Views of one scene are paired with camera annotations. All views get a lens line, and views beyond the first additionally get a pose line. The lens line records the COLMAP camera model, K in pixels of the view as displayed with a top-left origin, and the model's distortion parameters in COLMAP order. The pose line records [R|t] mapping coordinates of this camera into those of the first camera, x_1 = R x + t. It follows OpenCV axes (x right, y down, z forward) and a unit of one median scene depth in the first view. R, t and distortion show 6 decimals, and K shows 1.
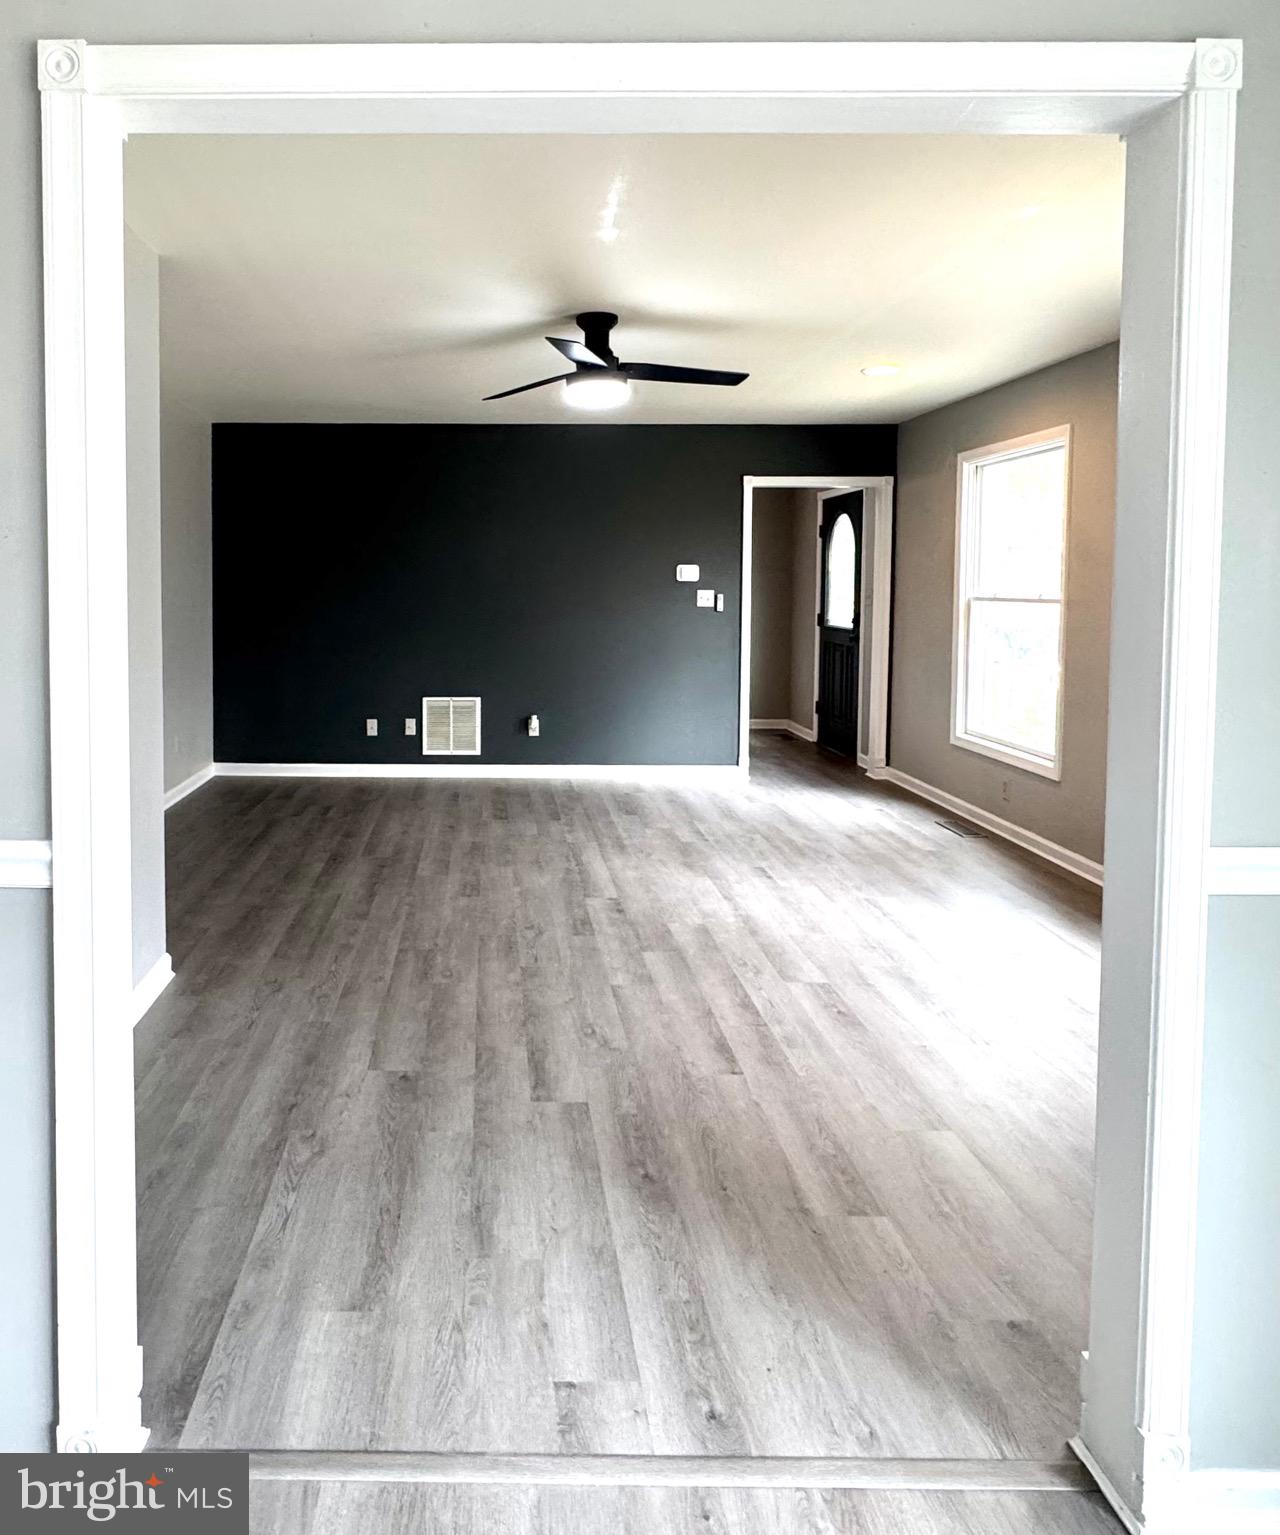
lens RADIAL K [[992.3, 0, 478.5], [0, 992.3, 628.8], [0, 0, 1]] dist [0.006604, -0.003074]
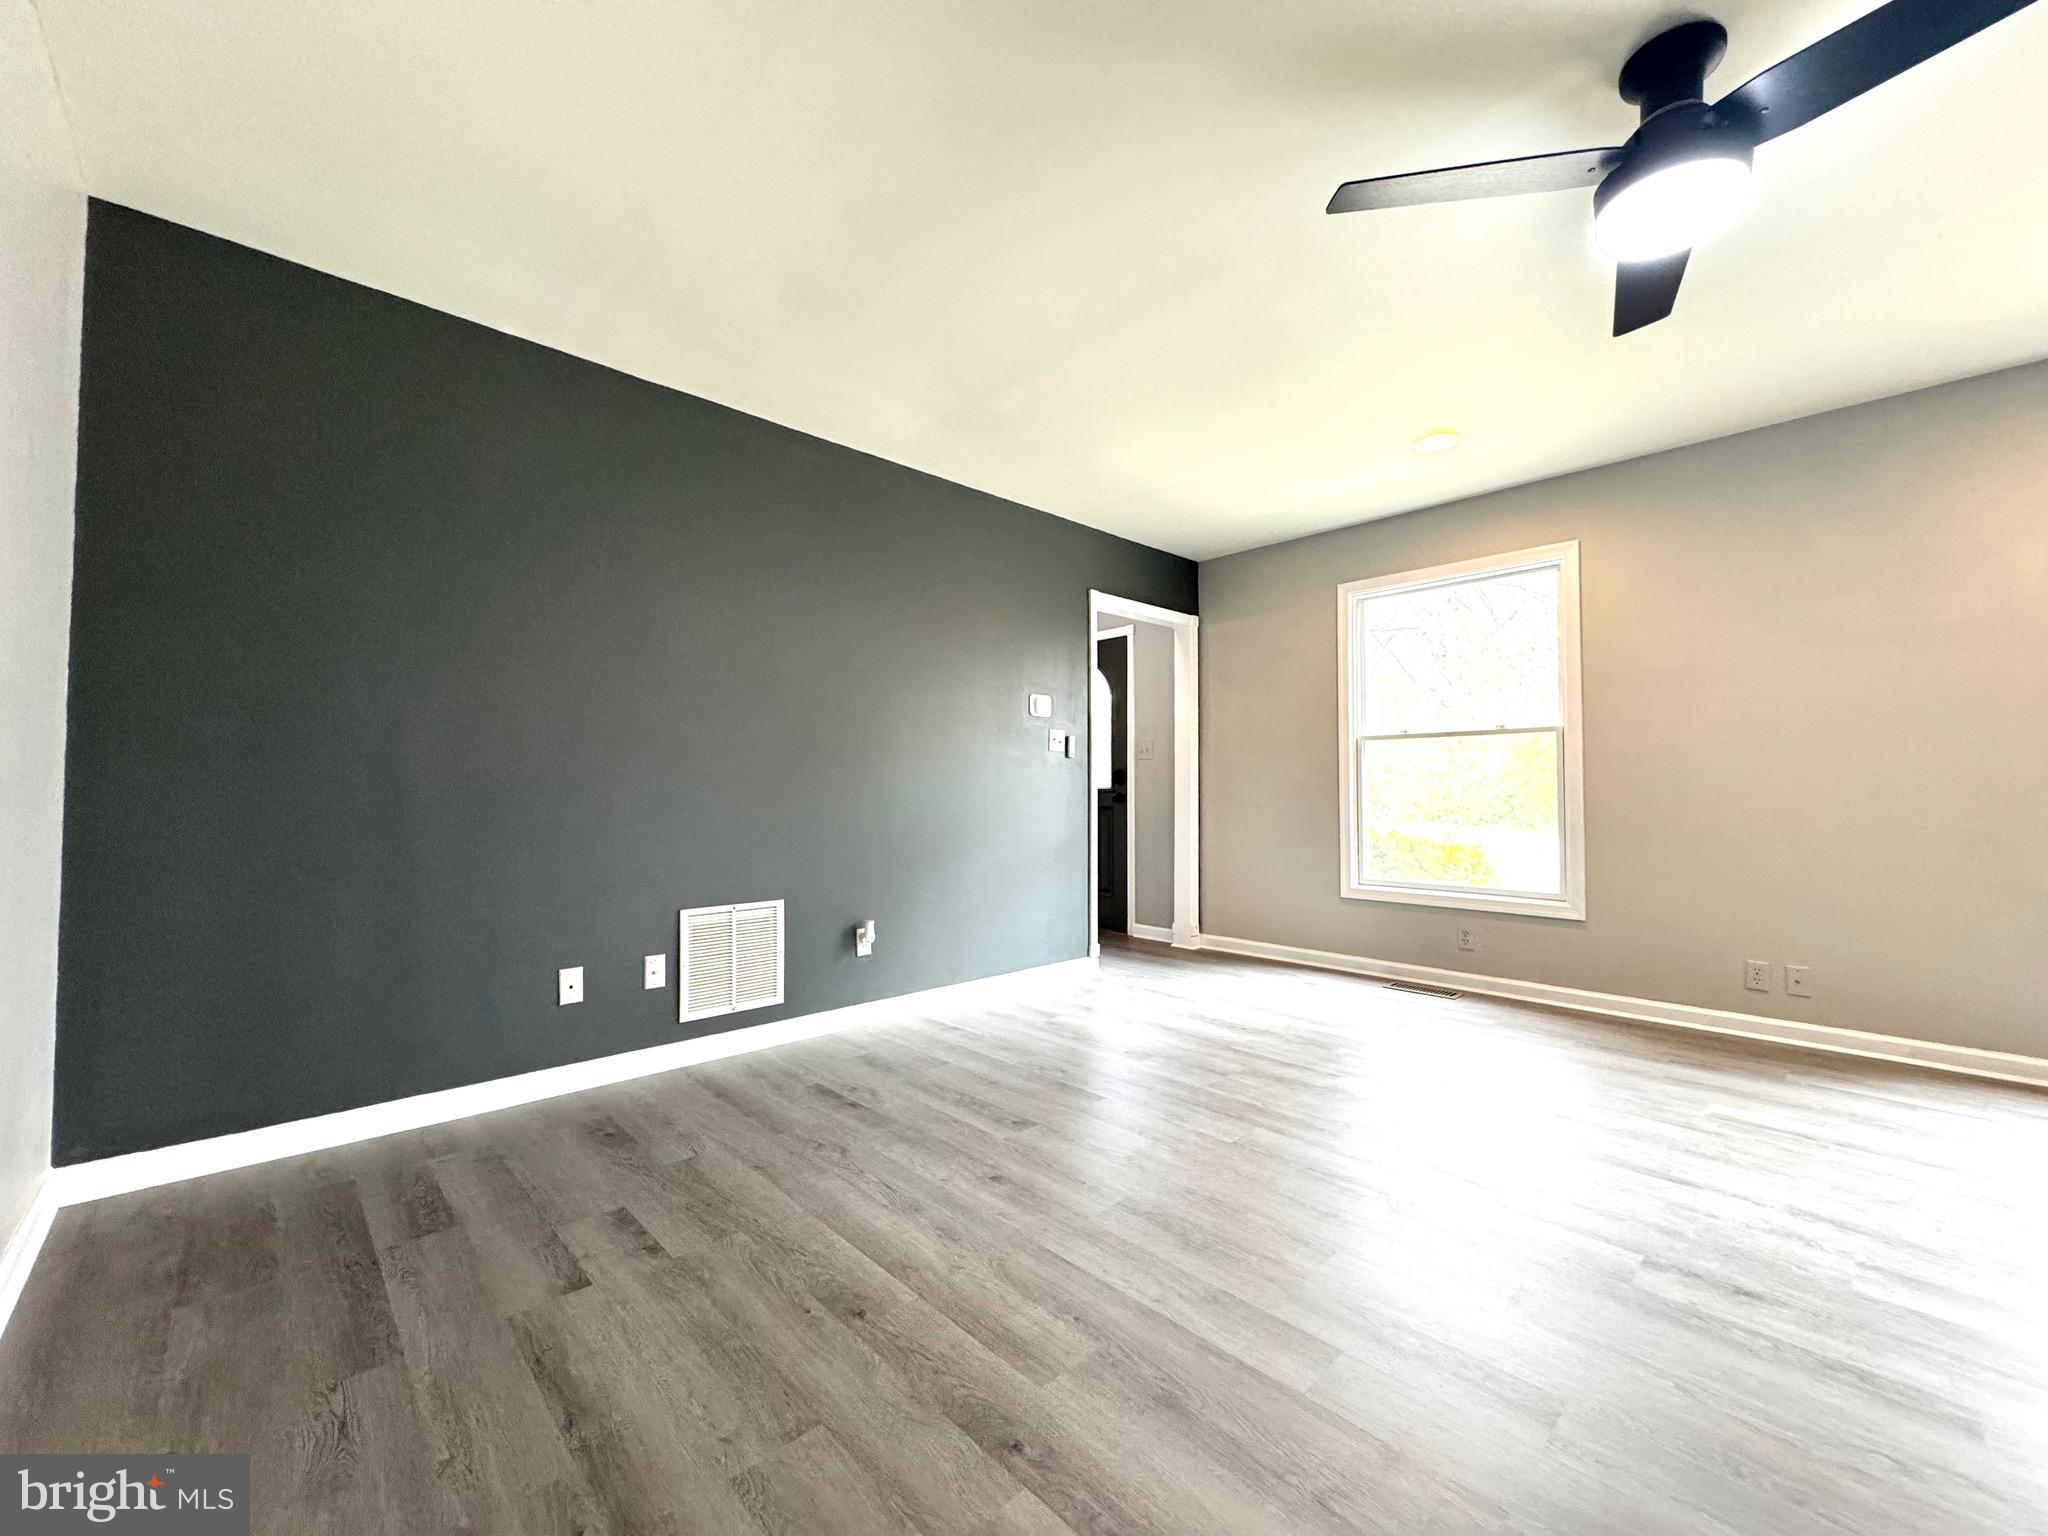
lens RADIAL K [[814.9, 0, 1022.8], [0, 814.9, 770.9], [0, 0, 1]] dist [-0.004239, 0.000658]
pose [[0.718442, 0.013898, 0.695448, -0.389965], [0.036635, 0.997657, -0.057783, 0.047795], [-0.694622, 0.066991, 0.716249, 0.982871]]
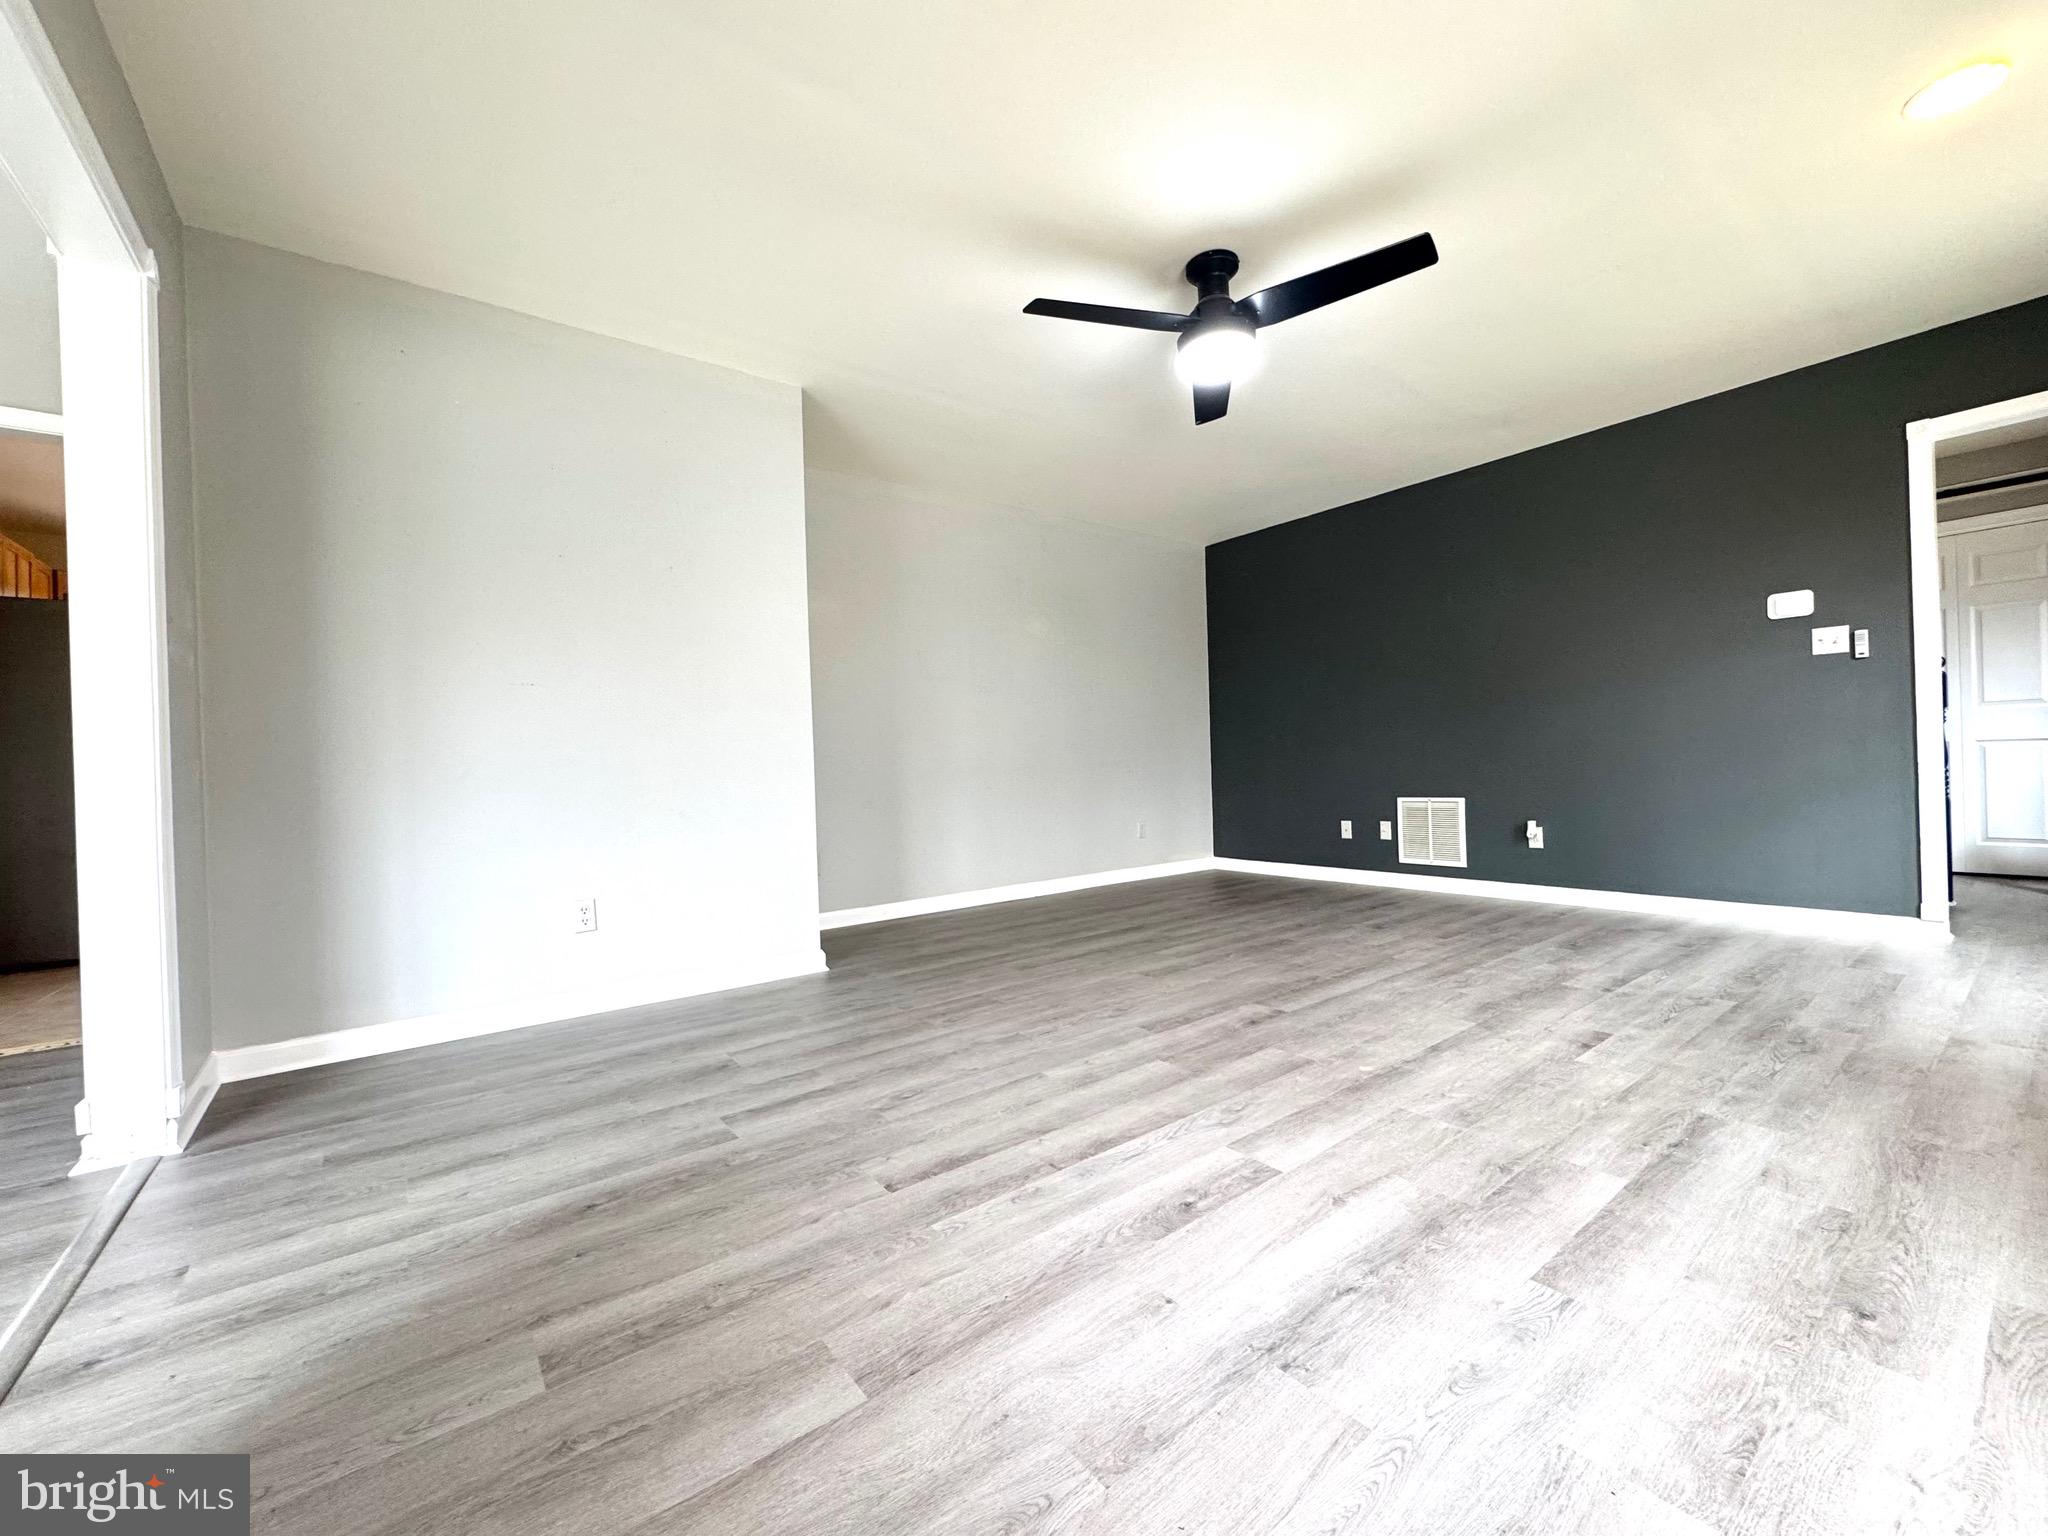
lens RADIAL K [[814.9, 0, 1025.1], [0, 814.9, 773.8], [0, 0, 1]] dist [-0.004239, 0.000658]
pose [[0.613799, -0.016908, -0.789282, 0.549021], [-0.002456, 0.999725, -0.023325, 0.113684], [0.789459, 0.016255, 0.613588, 0.497466]]
